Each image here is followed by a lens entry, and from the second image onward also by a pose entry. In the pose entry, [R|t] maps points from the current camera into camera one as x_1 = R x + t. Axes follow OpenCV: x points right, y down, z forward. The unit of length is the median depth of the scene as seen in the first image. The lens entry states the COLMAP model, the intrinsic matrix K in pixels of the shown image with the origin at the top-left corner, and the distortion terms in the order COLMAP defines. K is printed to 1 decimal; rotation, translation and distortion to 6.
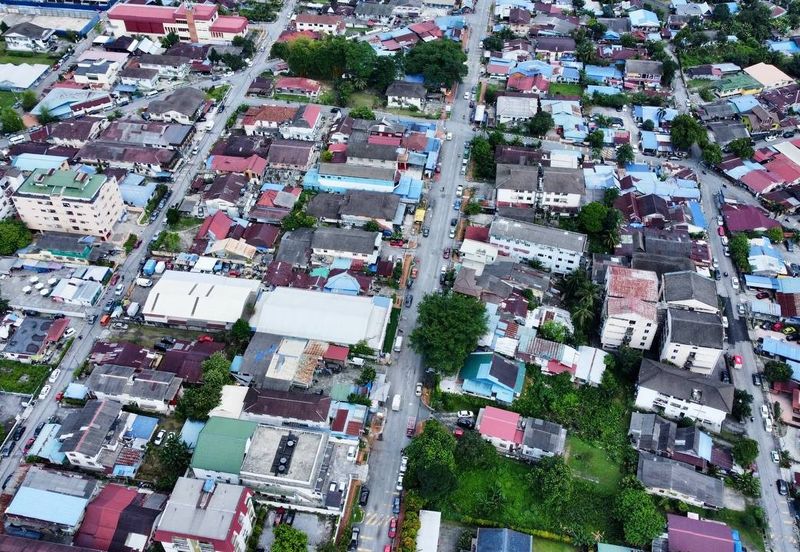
lens RADIAL K [[739.8, 0, 398.5], [0, 739.8, 274.6], [0, 0, 1]] dist [-0.006326, 0.000000]
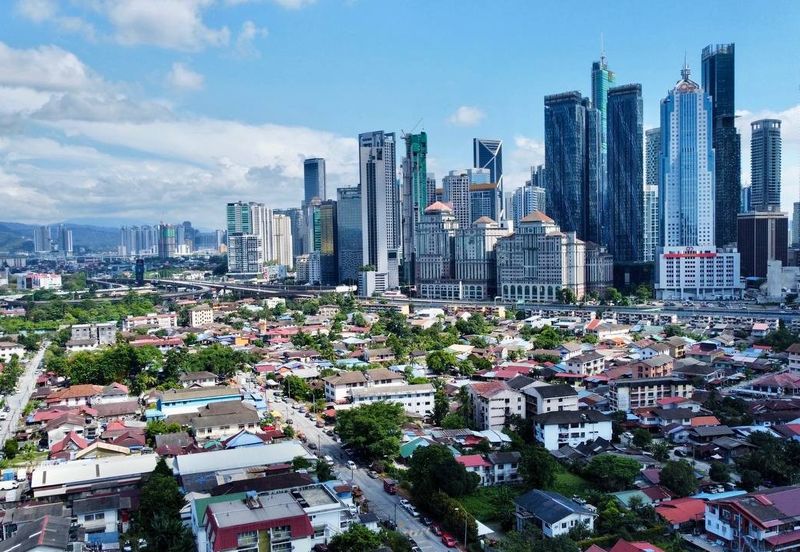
lens RADIAL K [[739.8, 0, 399.4], [0, 739.8, 278.3], [0, 0, 1]] dist [-0.006326, 0.000000]
pose [[0.851693, -0.037573, 0.522693, -0.437123], [0.373121, 0.743844, -0.554506, 0.507862], [-0.367968, 0.667296, 0.647546, 0.170607]]
